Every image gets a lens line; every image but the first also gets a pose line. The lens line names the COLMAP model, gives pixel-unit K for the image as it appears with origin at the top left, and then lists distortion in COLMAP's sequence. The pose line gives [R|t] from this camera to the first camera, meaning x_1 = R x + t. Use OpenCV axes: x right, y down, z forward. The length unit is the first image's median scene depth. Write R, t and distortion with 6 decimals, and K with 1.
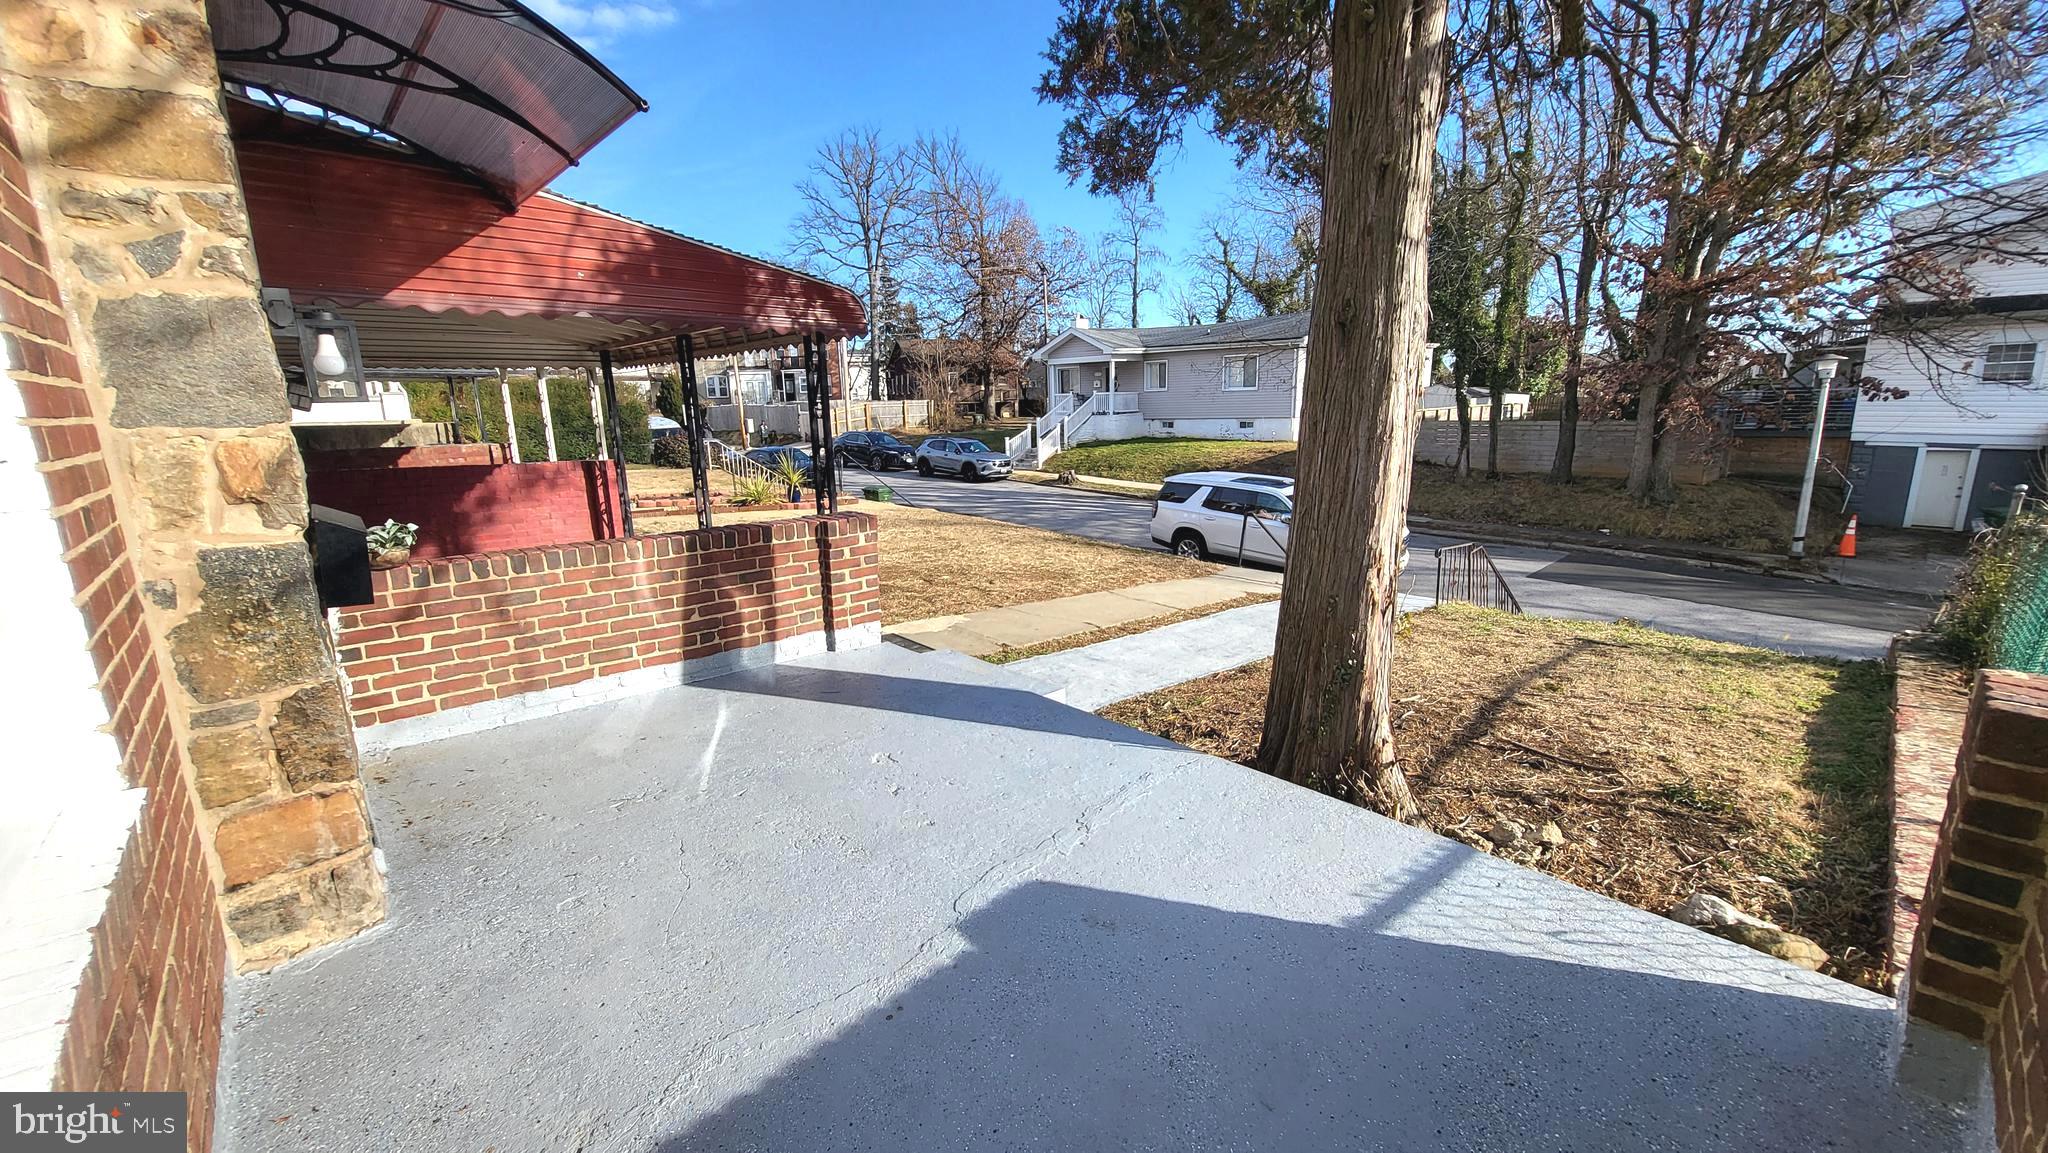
lens RADIAL K [[805.1, 0, 1028.0], [0, 805.1, 576.8], [0, 0, 1]] dist [0.001231, -0.000150]
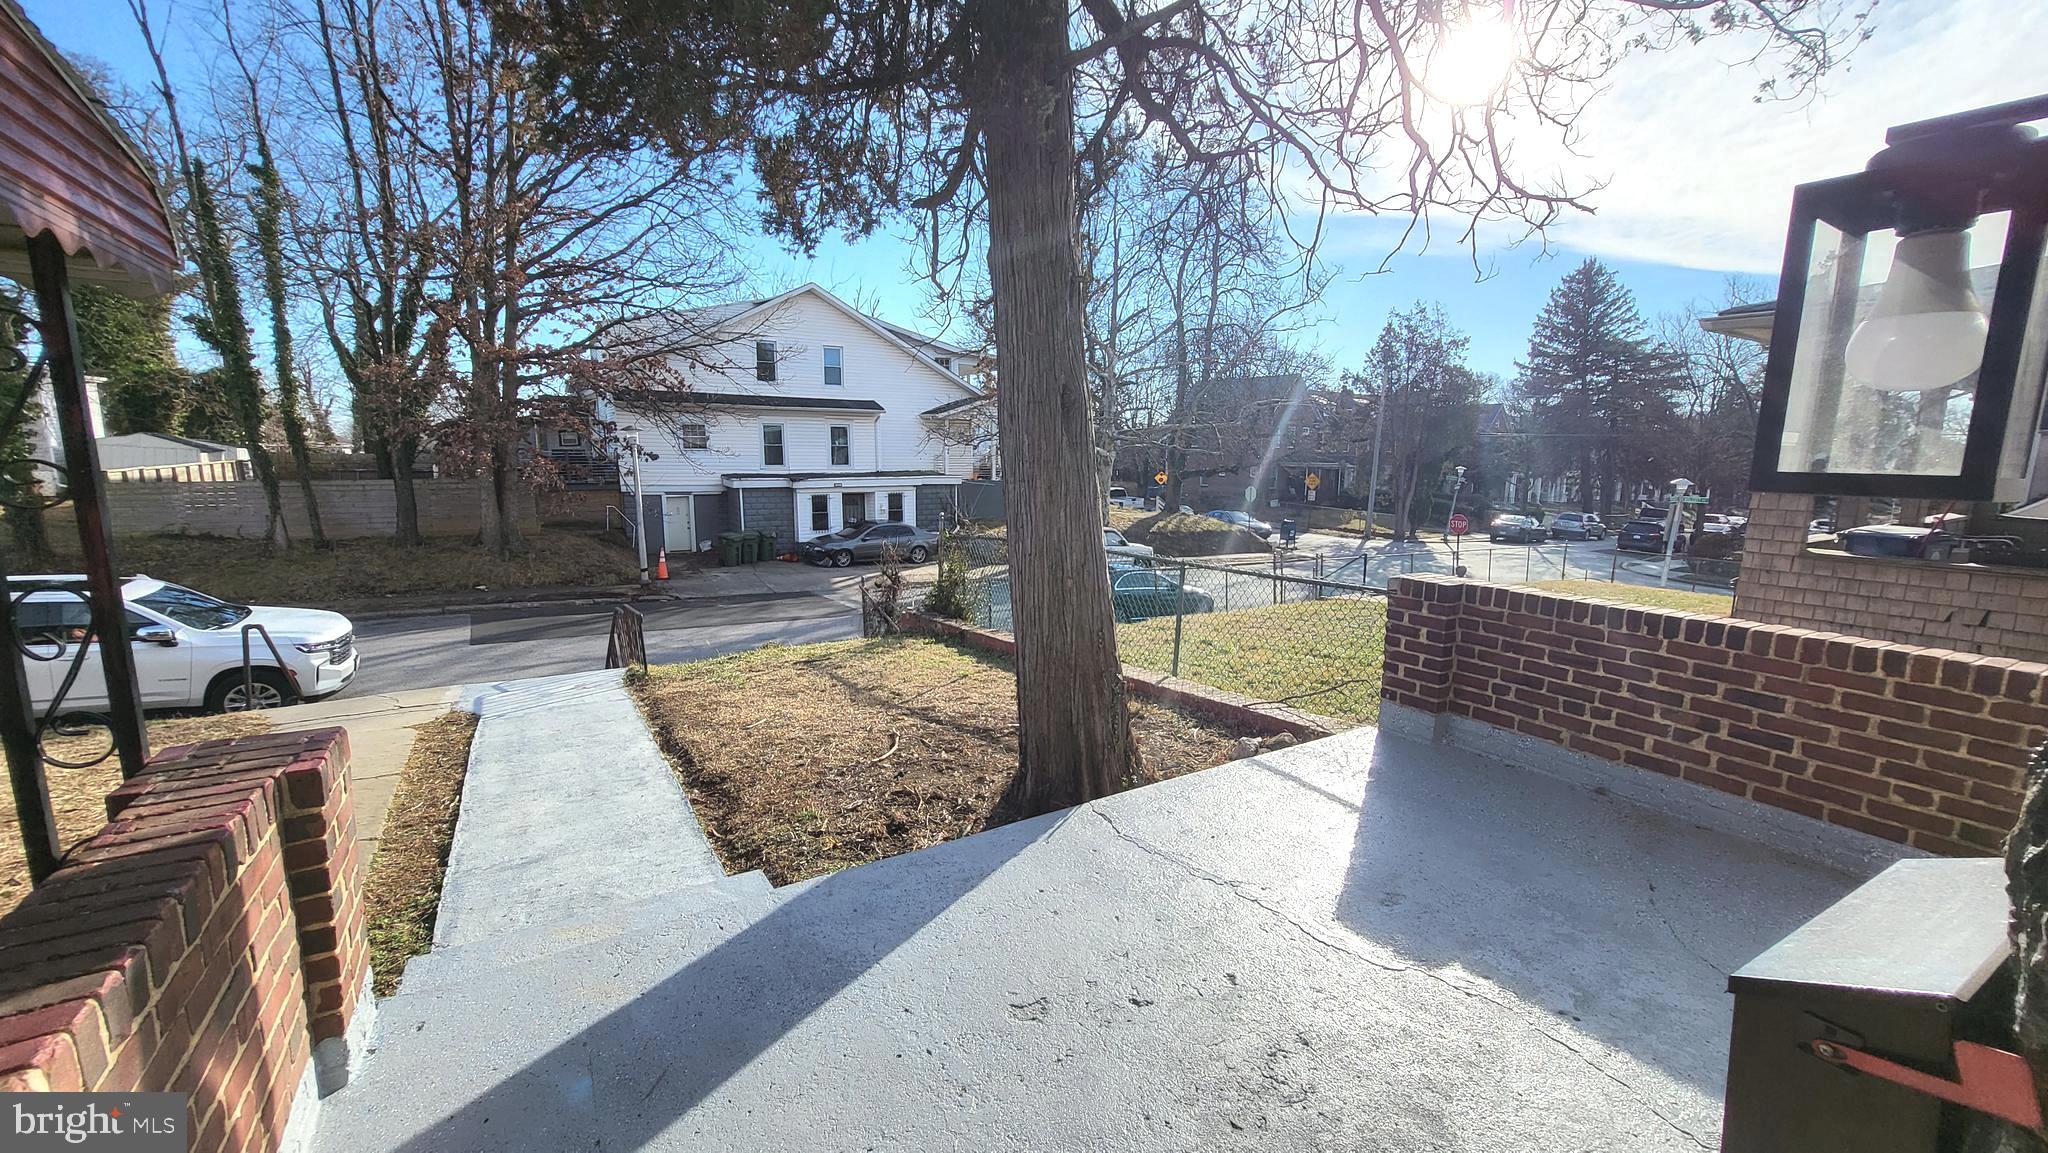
lens RADIAL K [[805.1, 0, 1028.0], [0, 805.1, 576.8], [0, 0, 1]] dist [0.001231, -0.000150]
pose [[0.194901, -0.132488, 0.971834, -0.375099], [0.198030, 0.975745, 0.093306, -0.087516], [-0.960624, 0.174266, 0.216410, 0.389867]]
